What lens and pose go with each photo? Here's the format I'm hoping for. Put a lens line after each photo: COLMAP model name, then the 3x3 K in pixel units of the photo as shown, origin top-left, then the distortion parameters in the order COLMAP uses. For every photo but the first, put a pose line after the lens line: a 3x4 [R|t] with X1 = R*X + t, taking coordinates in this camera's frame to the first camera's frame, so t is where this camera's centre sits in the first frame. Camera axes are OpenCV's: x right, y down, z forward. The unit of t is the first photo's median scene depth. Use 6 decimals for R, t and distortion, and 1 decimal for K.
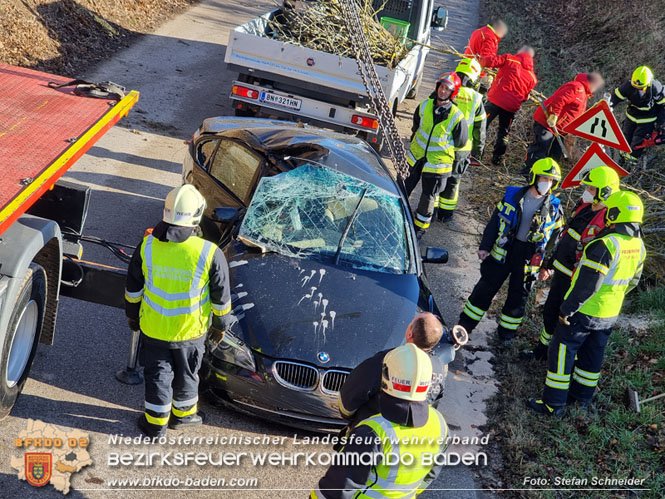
lens RADIAL K [[1340.0, 0, 332.5], [0, 1340.0, 249.5], [0, 0, 1]] dist [-0.050570, 0.349284]
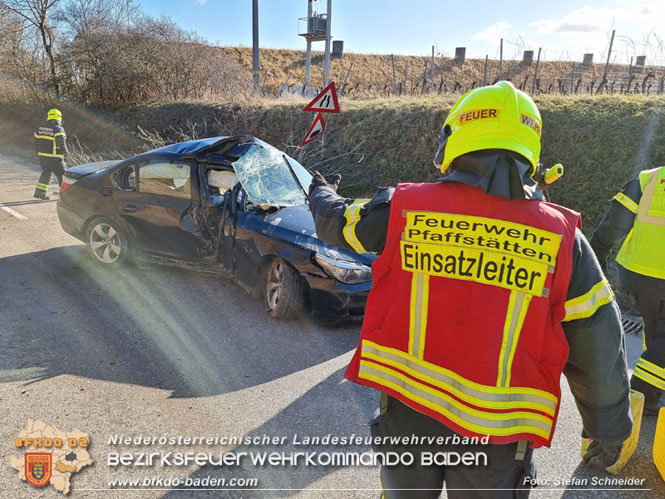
lens RADIAL K [[516.8, 0, 300.3], [0, 516.8, 204.8], [0, 0, 1]] dist [0.103413, -0.105349]
pose [[0.679525, -0.316835, 0.661711, -0.349452], [0.364495, 0.928549, 0.070293, -0.028067], [-0.636702, 0.193425, 0.746457, 0.597209]]
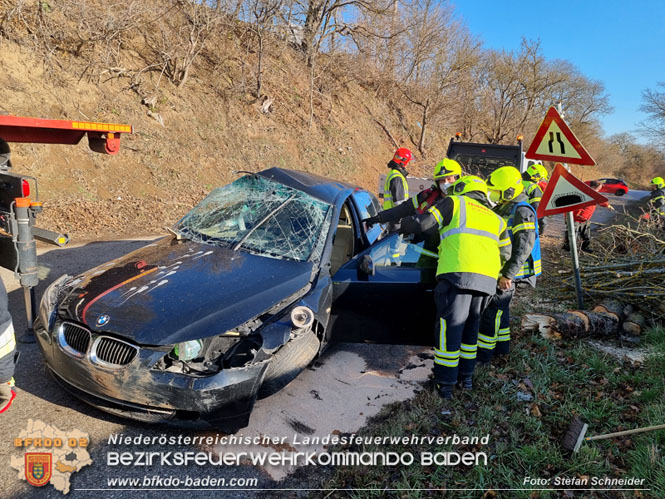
lens RADIAL K [[454.4, 0, 332.4], [0, 454.4, 242.1], [0, 0, 1]] dist [0.083217, -0.063473]
pose [[0.871618, -0.034341, -0.488981, 0.243867], [-0.073744, 0.977004, -0.200064, 0.070345], [0.484607, 0.210439, 0.849042, 0.706208]]
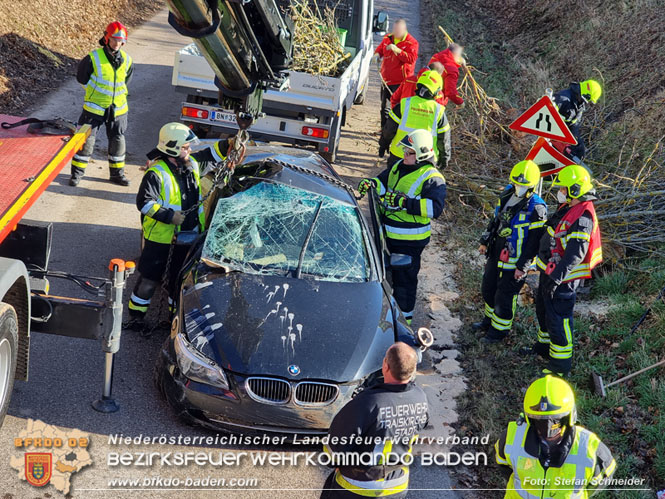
lens RADIAL K [[1340.0, 0, 332.5], [0, 1340.0, 249.5], [0, 0, 1]] dist [-0.050570, 0.349284]
pose [[0.996107, -0.083295, 0.028872, 0.000585], [0.083405, 0.996512, -0.002597, -0.005525], [-0.028555, 0.004995, 0.999580, -0.021238]]
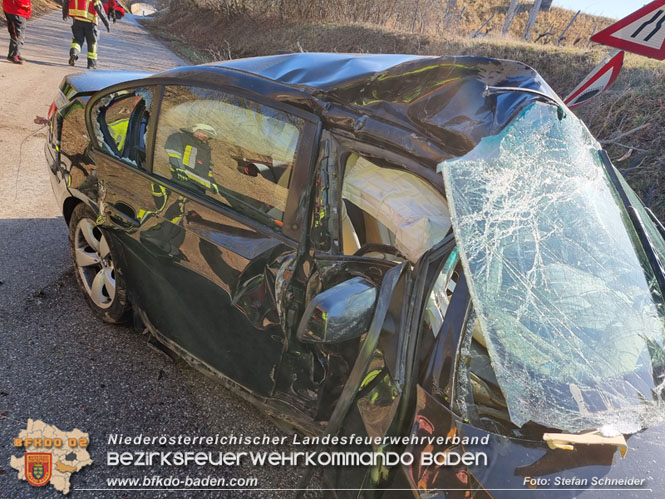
lens RADIAL K [[457.5, 0, 332.5], [0, 457.5, 249.5], [0, 0, 1]] dist [0.068751, -0.050690]
pose [[0.869689, -0.246143, 0.427850, -0.124566], [0.164750, 0.961838, 0.218461, -0.062391], [-0.465295, -0.119505, 0.877052, 0.918993]]
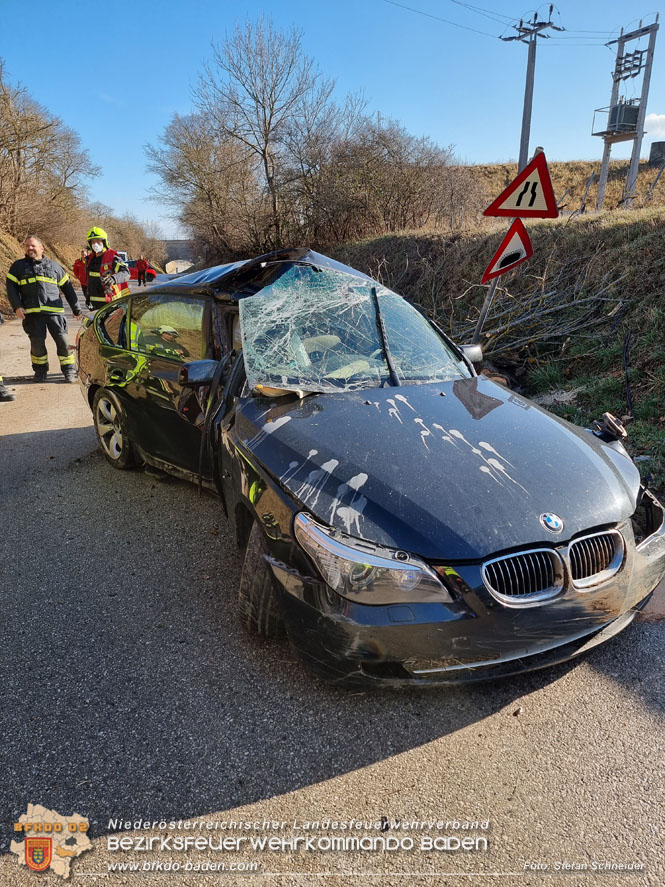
lens RADIAL K [[606.1, 0, 332.5], [0, 606.1, 443.5], [0, 0, 1]] dist [0.083217, -0.063473]
pose [[0.896807, -0.312032, 0.313647, -0.127644], [0.314232, 0.948283, 0.044921, 0.013548], [-0.311442, 0.058272, 0.948477, 0.708678]]
